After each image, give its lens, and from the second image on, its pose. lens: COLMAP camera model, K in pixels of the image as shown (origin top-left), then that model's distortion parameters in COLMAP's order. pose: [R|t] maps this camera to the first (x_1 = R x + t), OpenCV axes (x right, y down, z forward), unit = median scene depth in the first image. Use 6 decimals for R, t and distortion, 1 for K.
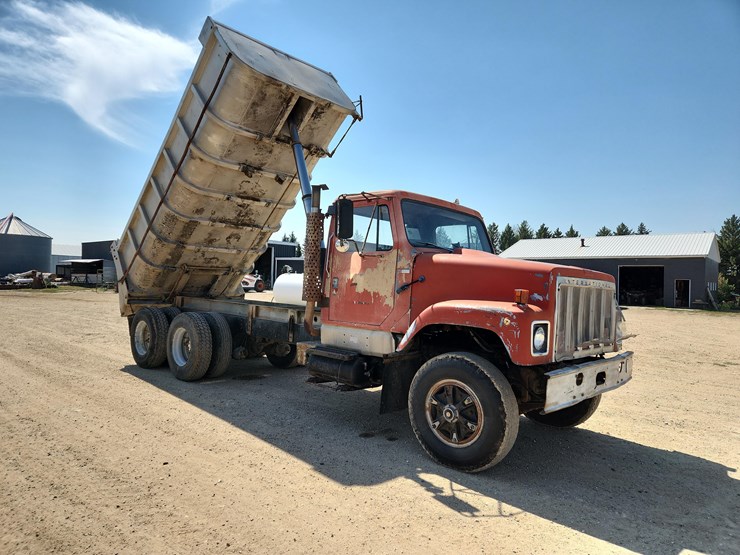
lens RADIAL K [[489.2, 0, 372.1], [0, 489.2, 277.8], [0, 0, 1]] dist [0.081842, -0.061503]
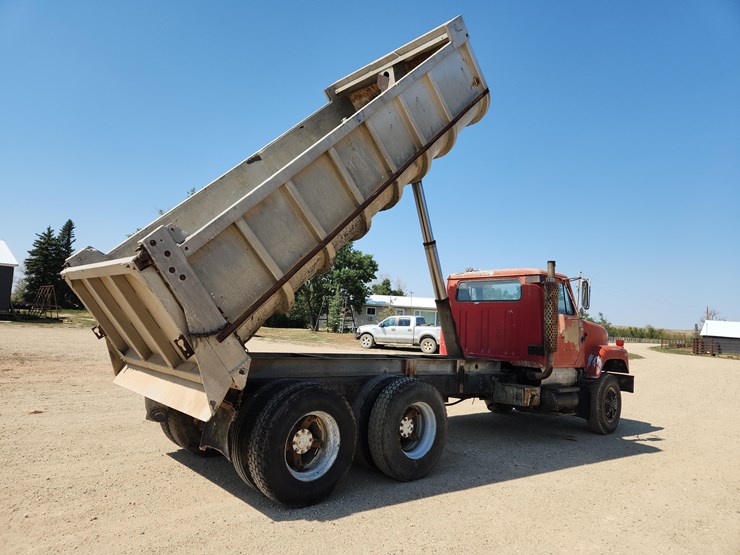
lens RADIAL K [[488.5, 0, 363.8], [0, 488.5, 280.7], [0, 0, 1]] dist [0.079973, -0.066677]
pose [[0.115612, 0.057558, 0.991625, -1.564834], [-0.061277, 0.996831, -0.050716, -0.043301], [-0.991403, -0.054901, 0.118773, 1.433406]]
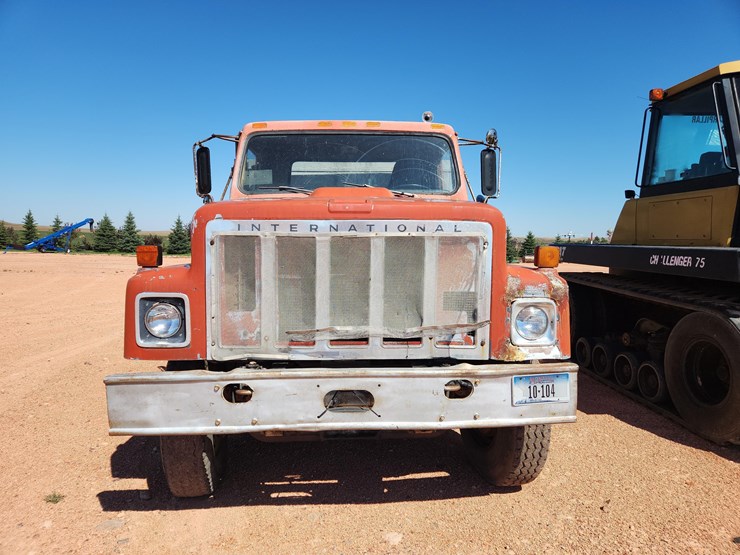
lens RADIAL K [[489.2, 0, 372.1], [0, 489.2, 277.8], [0, 0, 1]] dist [0.081842, -0.061503]
pose [[0.698426, 0.004906, -0.715666, 0.747914], [0.043790, 0.997810, 0.049576, 0.036063], [0.714342, -0.065964, 0.696681, 0.567468]]
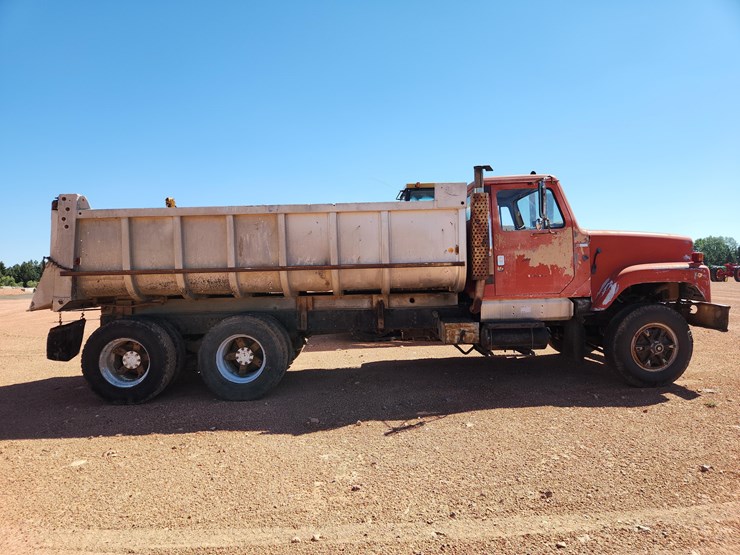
lens RADIAL K [[490.4, 0, 356.0], [0, 490.4, 278.6], [0, 0, 1]] dist [0.045987, -0.002533]
pose [[0.744225, -0.089363, 0.661924, -1.077329], [0.055548, 0.995857, 0.071991, -0.046214], [-0.665615, -0.016809, 0.746106, 0.431268]]
